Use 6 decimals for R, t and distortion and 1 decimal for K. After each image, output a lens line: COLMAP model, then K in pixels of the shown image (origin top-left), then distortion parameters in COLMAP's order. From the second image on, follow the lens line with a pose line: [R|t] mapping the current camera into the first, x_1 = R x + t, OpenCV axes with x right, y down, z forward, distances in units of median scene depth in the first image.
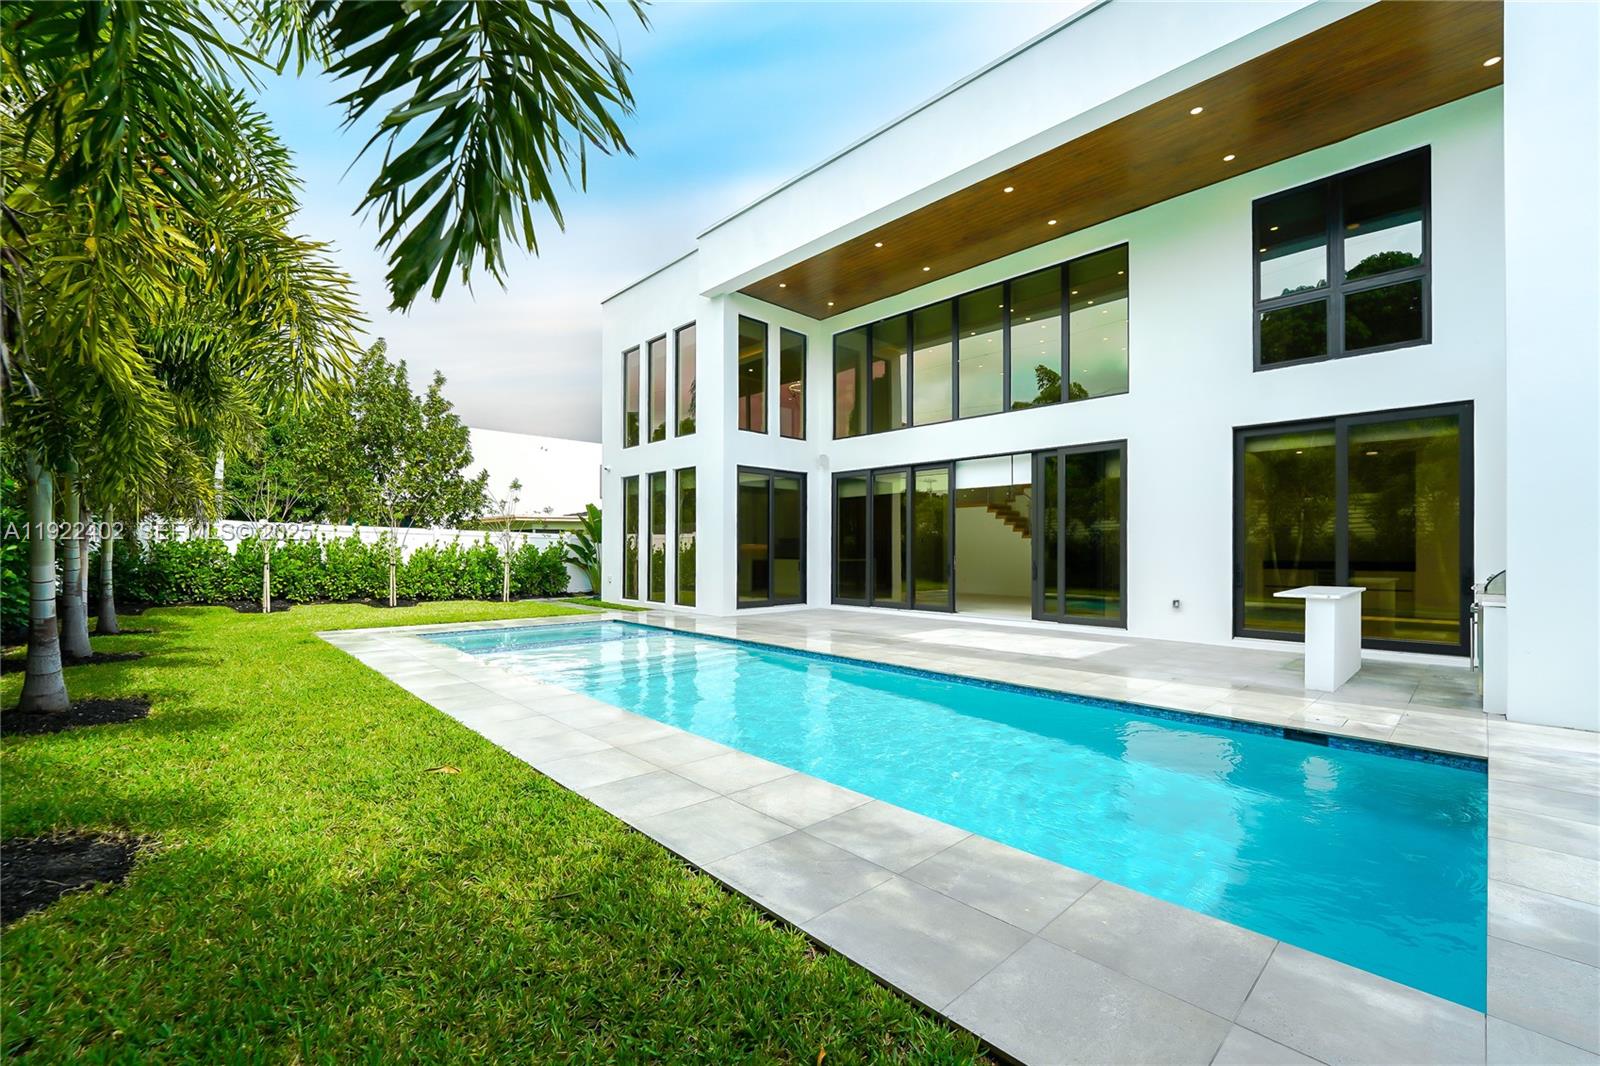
lens RADIAL K [[659.5, 0, 796.0], [0, 659.5, 544.5], [0, 0, 1]] dist [-0.022659, 0.000999]
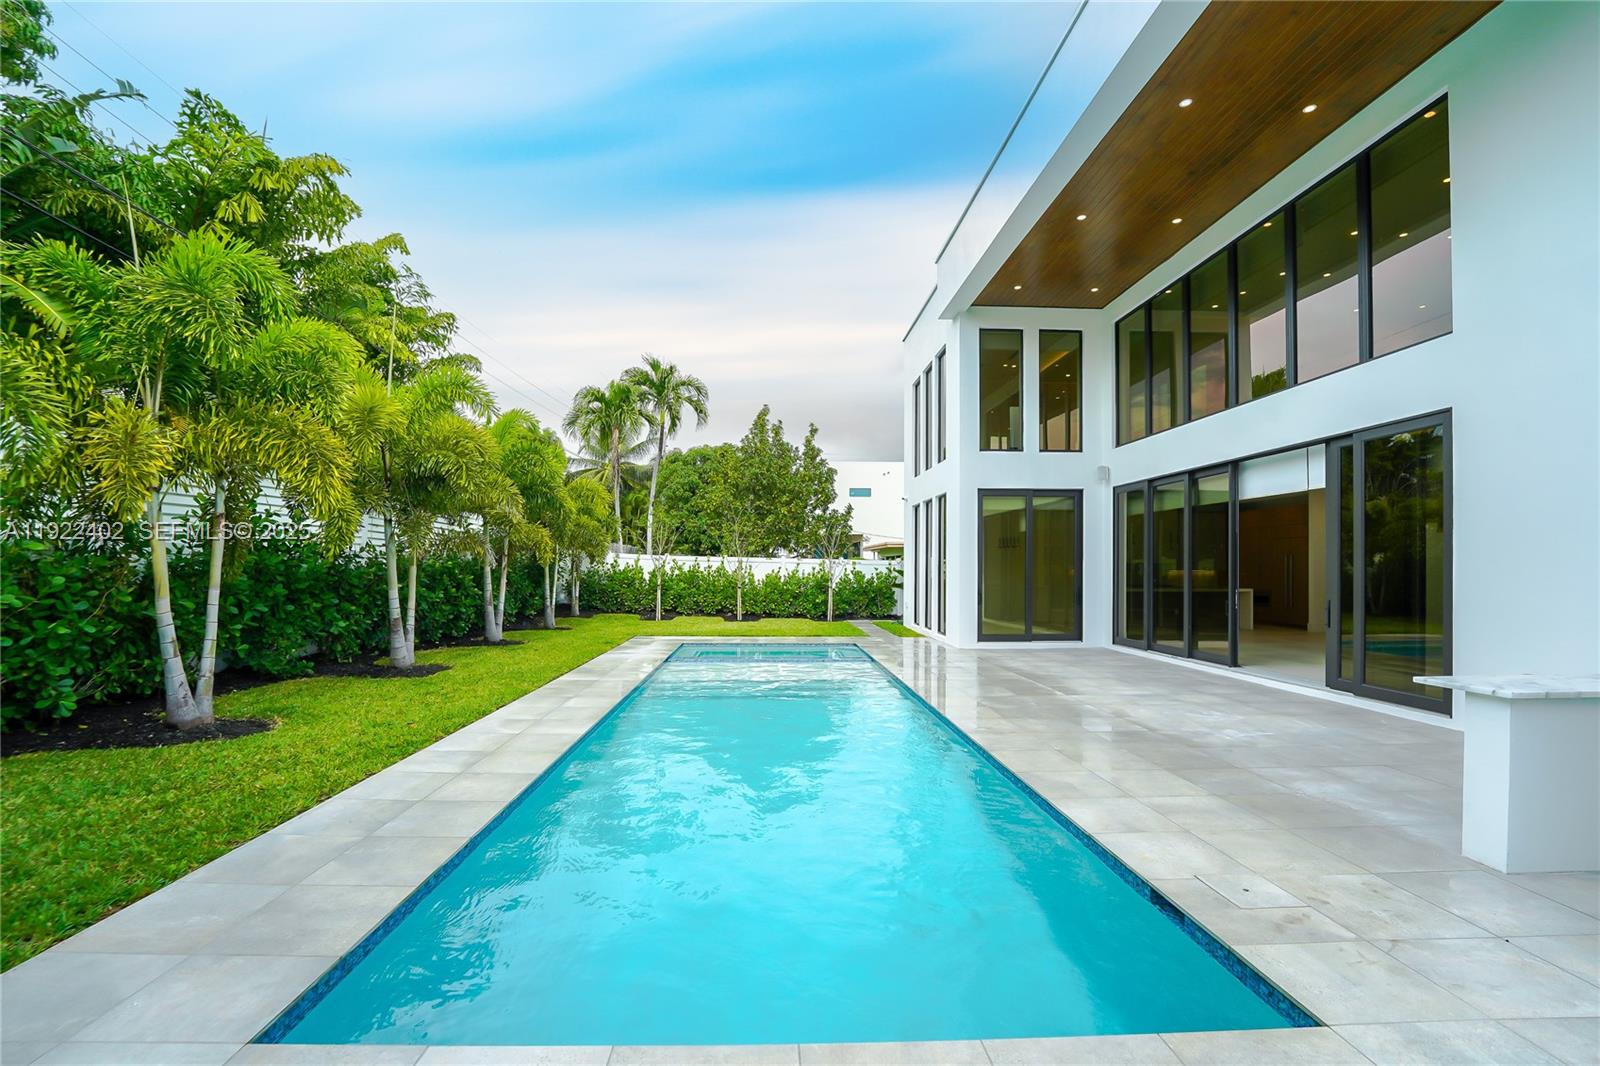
lens RADIAL K [[659.5, 0, 776.3], [0, 659.5, 567.6], [0, 0, 1]] dist [-0.022659, 0.000999]
pose [[0.756098, -0.002219, -0.654455, 0.275730], [0.003784, 0.999992, 0.000980, -0.008878], [0.654448, -0.003218, 0.756100, 0.088432]]
